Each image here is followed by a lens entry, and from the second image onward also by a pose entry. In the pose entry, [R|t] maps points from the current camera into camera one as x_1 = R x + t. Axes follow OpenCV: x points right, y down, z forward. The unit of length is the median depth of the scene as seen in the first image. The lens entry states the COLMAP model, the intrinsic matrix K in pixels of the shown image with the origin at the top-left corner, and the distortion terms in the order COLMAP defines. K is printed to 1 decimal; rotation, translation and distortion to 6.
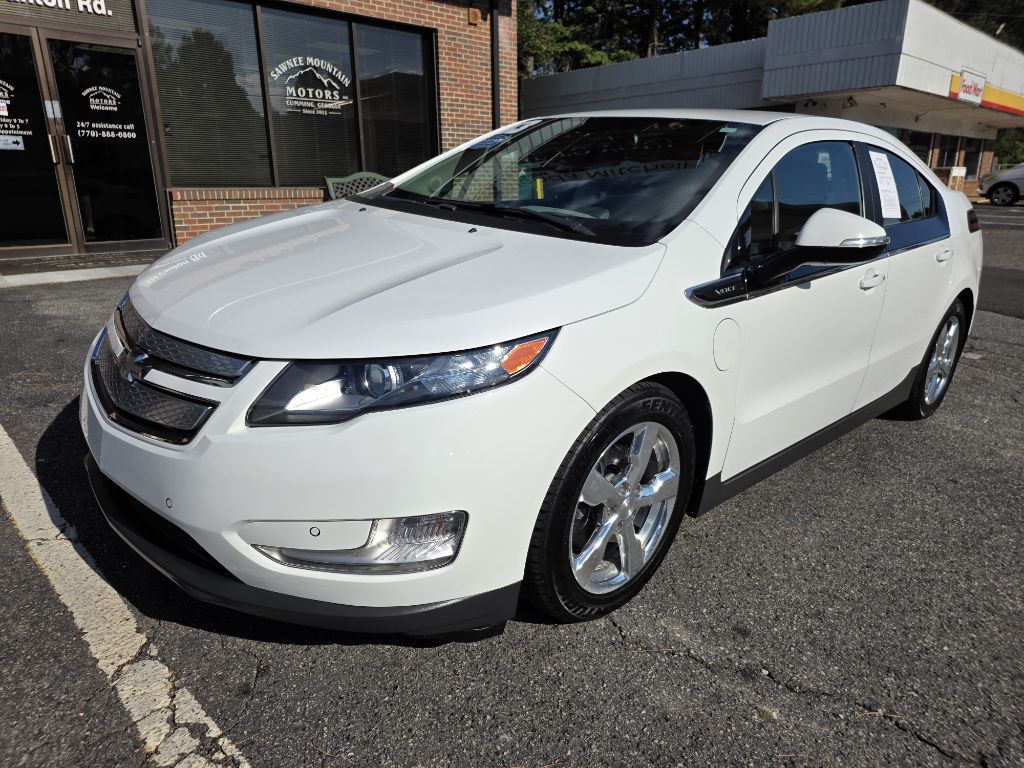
lens RADIAL K [[715.5, 0, 504.1], [0, 715.5, 392.2], [0, 0, 1]] dist [0.015233, 0.000050]
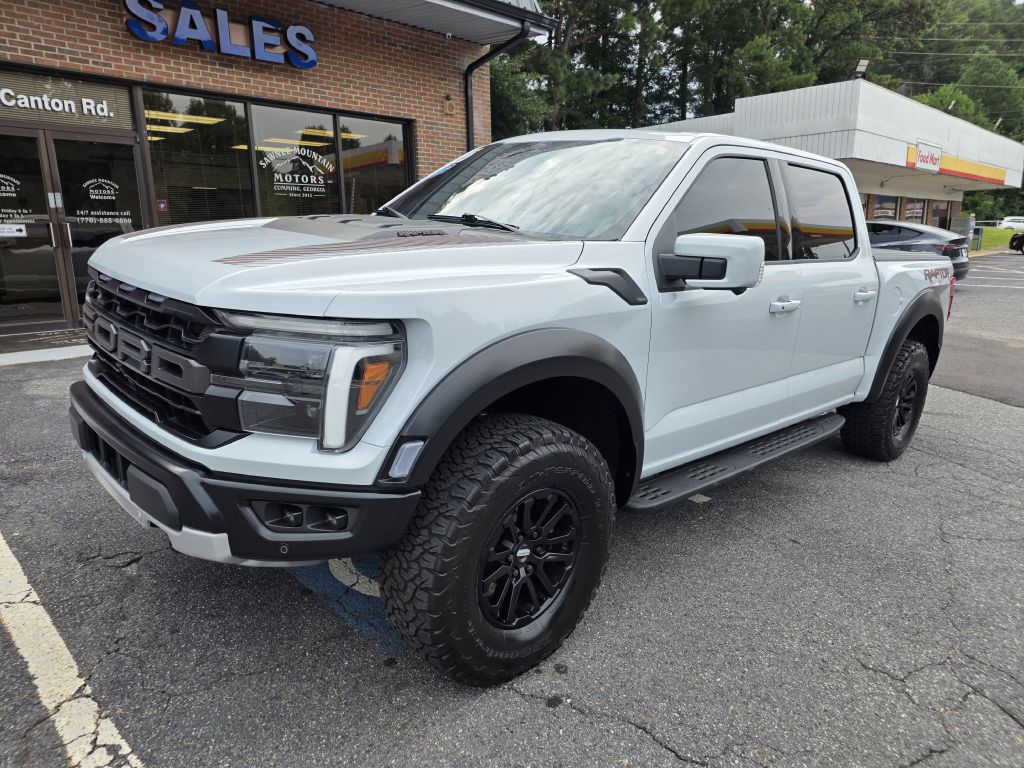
lens RADIAL K [[711.0, 0, 521.9], [0, 711.0, 380.3], [0, 0, 1]] dist [0.022393, -0.004899]
pose [[0.999797, -0.006178, 0.019182, 0.061118], [0.007771, 0.996425, -0.084121, -0.018412], [-0.018593, 0.084253, 0.996271, -0.078362]]
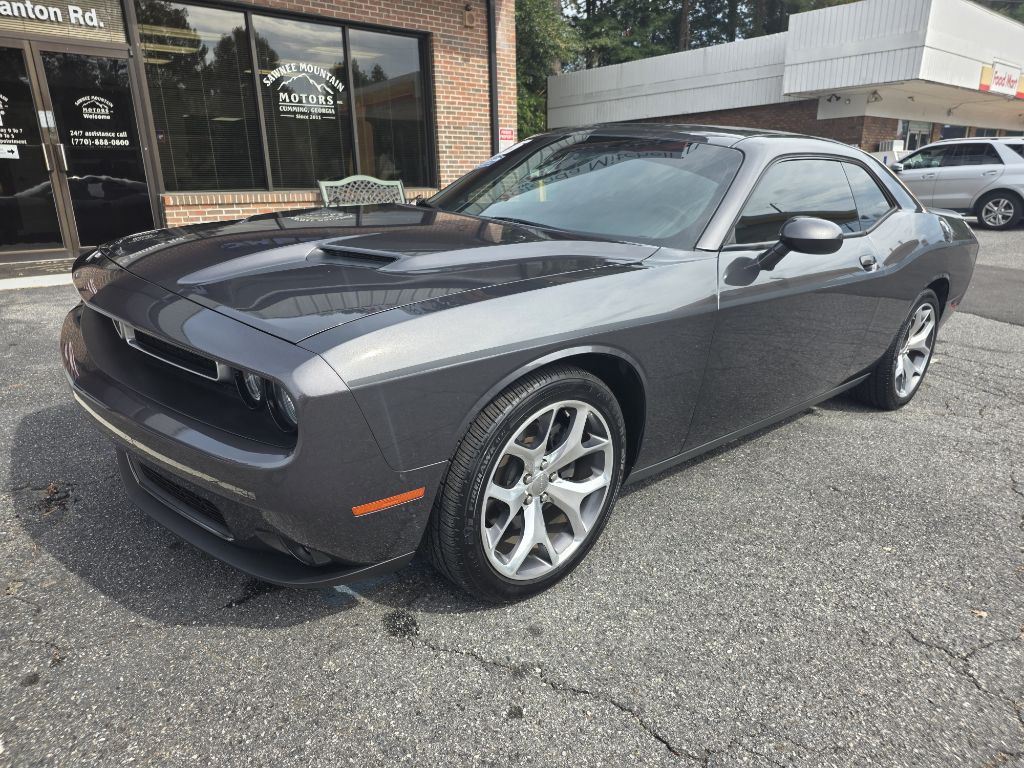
lens RADIAL K [[711.9, 0, 512.2], [0, 711.9, 396.5], [0, 0, 1]] dist [0.017644, -0.000619]
pose [[0.999056, 0.004900, -0.043158, 0.086694], [-0.004437, 0.999932, 0.010815, -0.005662], [0.043208, -0.010613, 0.999010, -0.010213]]
